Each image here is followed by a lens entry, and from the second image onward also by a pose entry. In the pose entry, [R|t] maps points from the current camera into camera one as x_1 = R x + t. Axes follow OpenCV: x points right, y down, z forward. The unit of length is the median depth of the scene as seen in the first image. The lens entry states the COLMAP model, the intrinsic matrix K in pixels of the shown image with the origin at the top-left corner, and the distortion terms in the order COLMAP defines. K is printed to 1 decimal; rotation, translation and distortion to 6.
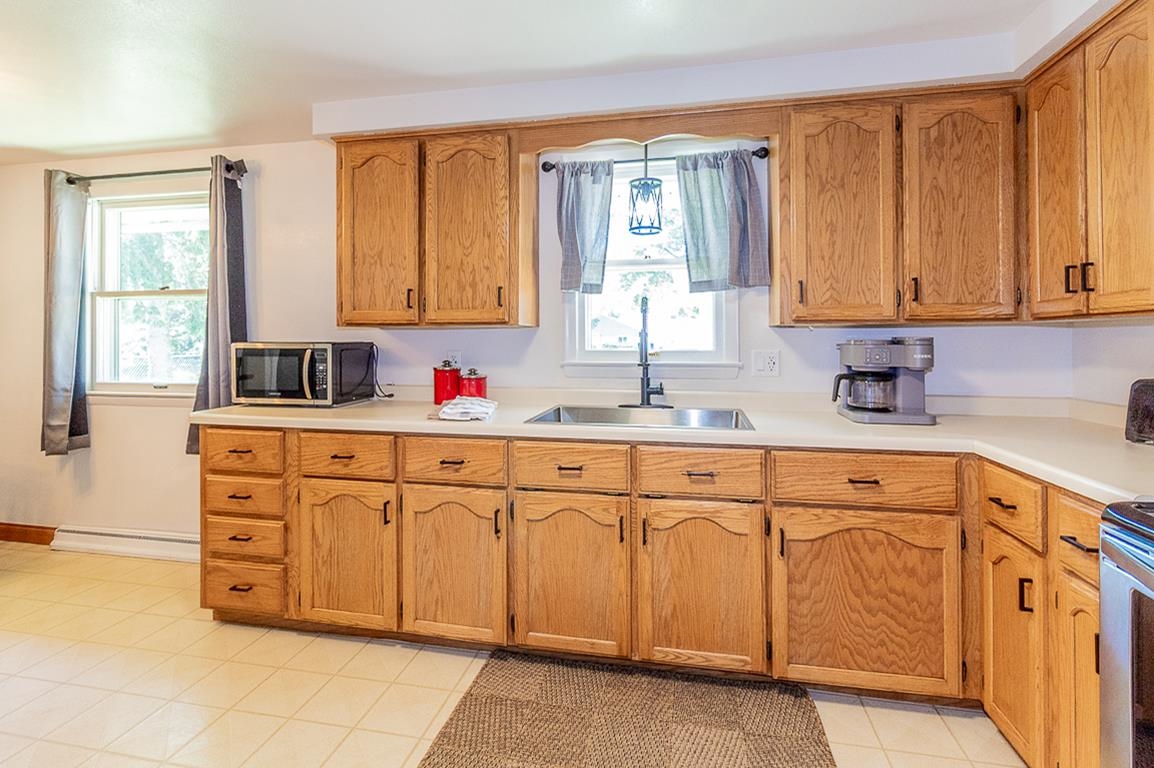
lens RADIAL K [[549.1, 0, 578.8], [0, 549.1, 336.2], [0, 0, 1]] dist [-0.002018, -0.000172]
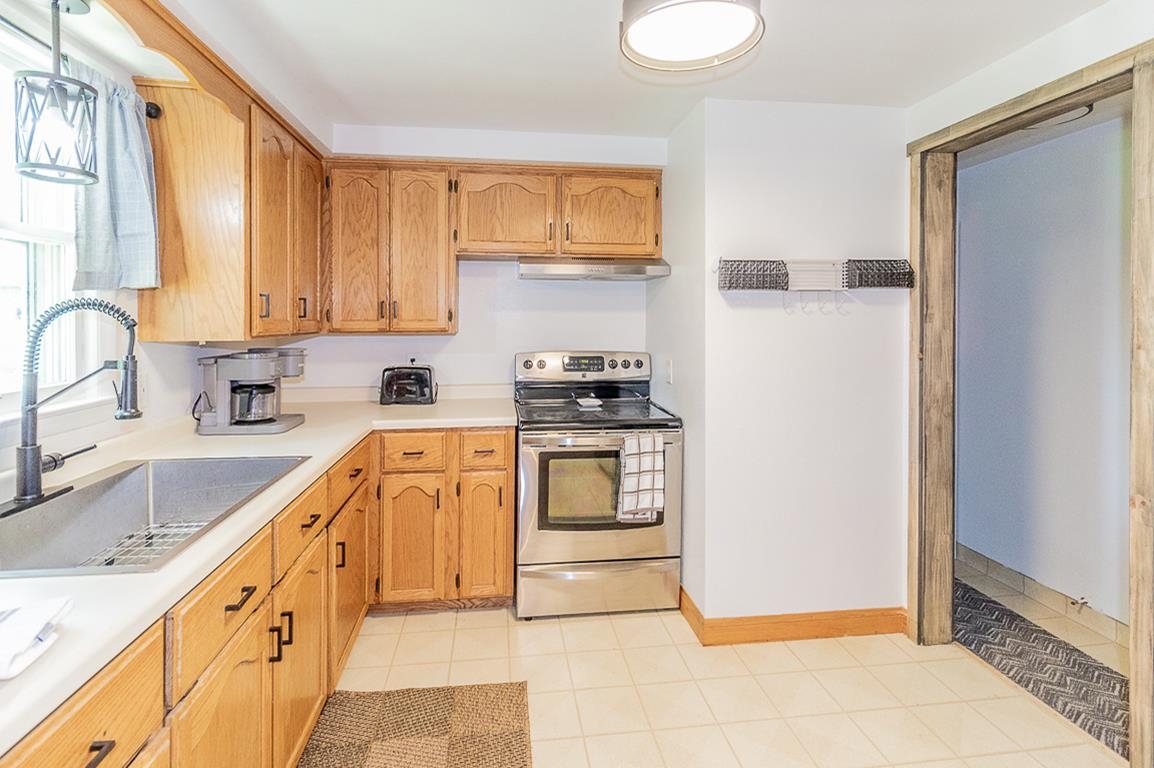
lens RADIAL K [[549.1, 0, 562.4], [0, 549.1, 327.0], [0, 0, 1]] dist [-0.002018, -0.000172]
pose [[-0.316674, -0.010337, 0.948478, -0.777568], [-0.009446, 0.999925, 0.007744, -0.068265], [-0.948488, -0.006507, -0.316748, 0.986893]]
